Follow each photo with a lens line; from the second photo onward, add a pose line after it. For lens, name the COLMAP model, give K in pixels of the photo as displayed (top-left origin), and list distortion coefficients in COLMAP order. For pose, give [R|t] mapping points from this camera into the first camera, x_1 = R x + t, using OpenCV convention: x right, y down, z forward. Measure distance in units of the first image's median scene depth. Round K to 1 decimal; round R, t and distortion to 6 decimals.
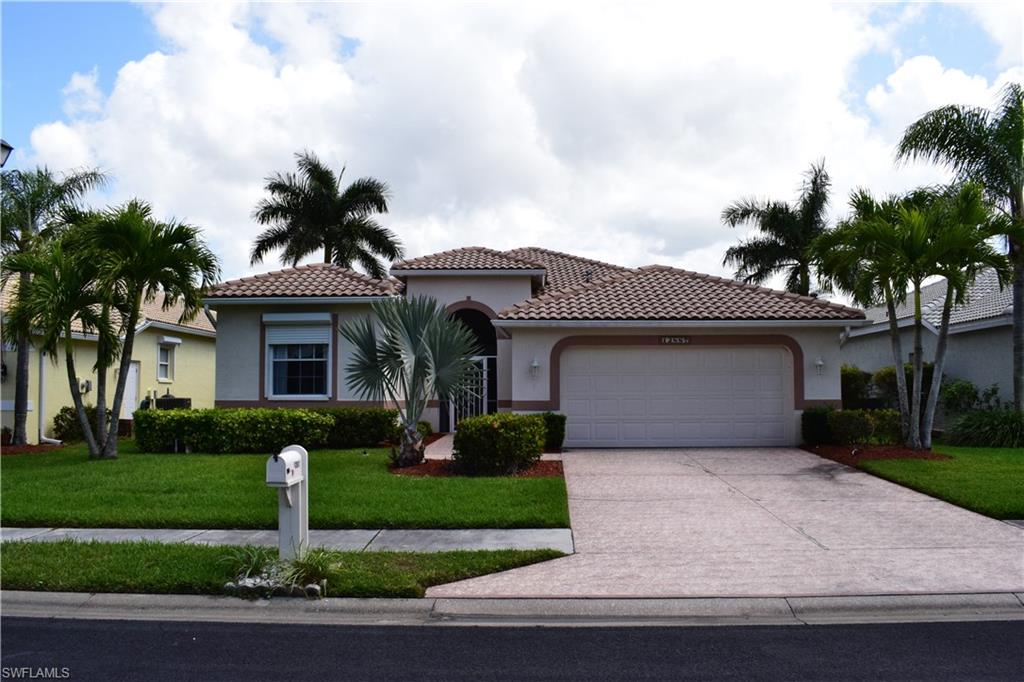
lens RADIAL K [[853.0, 0, 512.0], [0, 853.0, 341.0], [0, 0, 1]] dist [-0.088500, -0.000252]
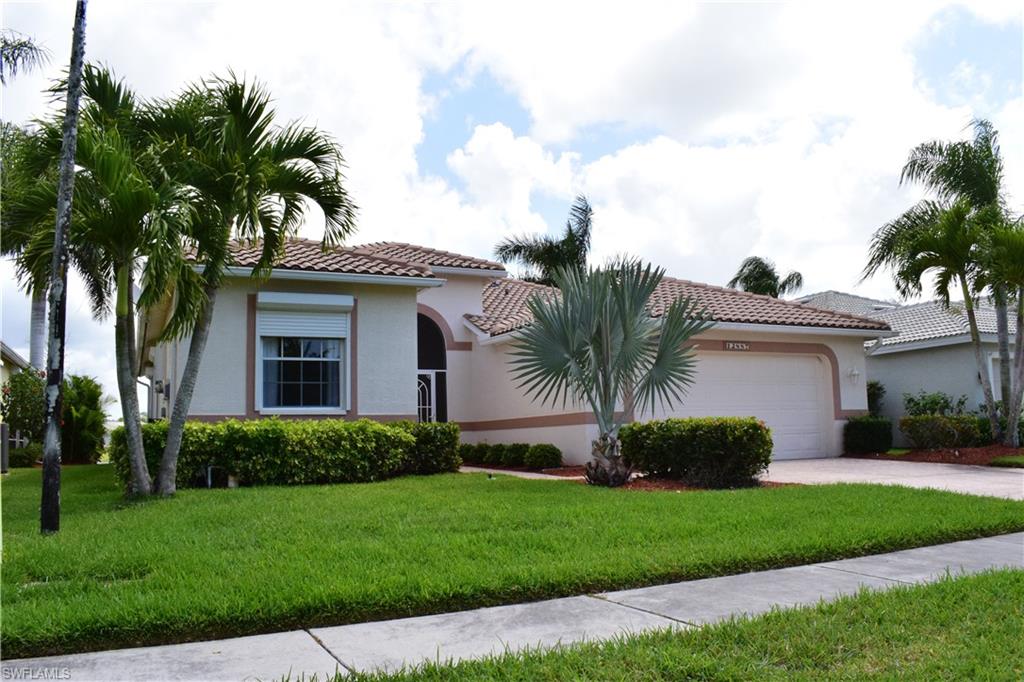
lens RADIAL K [[853.0, 0, 512.0], [0, 853.0, 341.0], [0, 0, 1]] dist [-0.088500, -0.000252]
pose [[0.890904, 0.036530, 0.452719, -0.443342], [-0.009076, 0.997993, -0.062668, 0.053654], [-0.454100, 0.051722, 0.889448, 0.288440]]
